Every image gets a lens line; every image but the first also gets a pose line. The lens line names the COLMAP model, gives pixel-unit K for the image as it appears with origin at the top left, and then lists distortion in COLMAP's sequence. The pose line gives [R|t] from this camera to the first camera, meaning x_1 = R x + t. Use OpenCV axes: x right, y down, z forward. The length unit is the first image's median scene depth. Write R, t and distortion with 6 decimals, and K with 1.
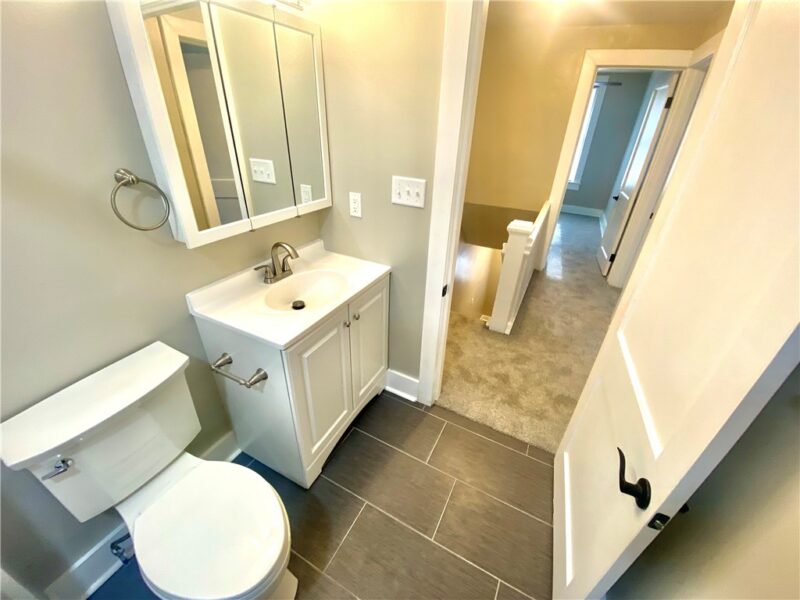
lens RADIAL K [[326.3, 0, 395.0], [0, 326.3, 300.0], [0, 0, 1]] dist [0.001600, -0.012793]
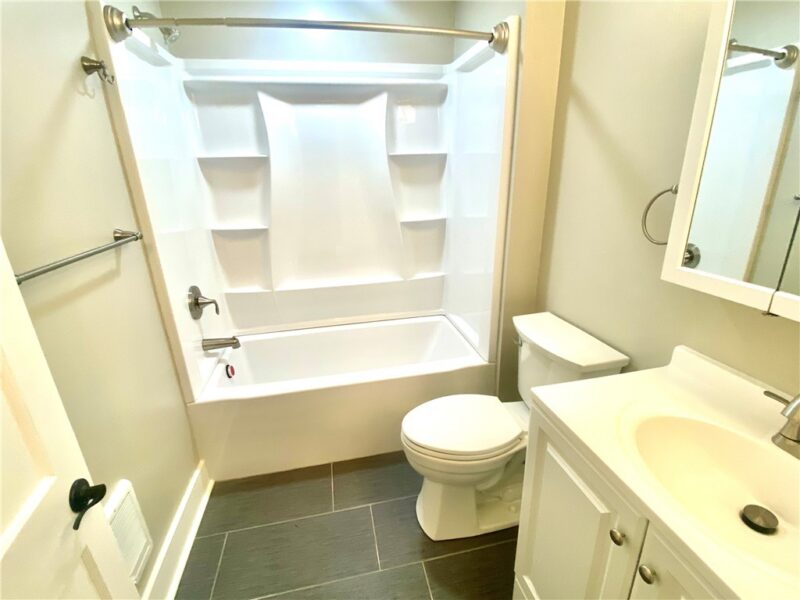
lens RADIAL K [[378.0, 0, 400.0], [0, 378.0, 300.0], [0, 0, 1]] dist [0.001246, 0.000074]
pose [[-0.761402, 0.211466, -0.612820, 0.355093], [-0.301769, 0.721028, 0.623741, -0.425099], [0.573761, 0.659849, -0.485179, 0.948100]]
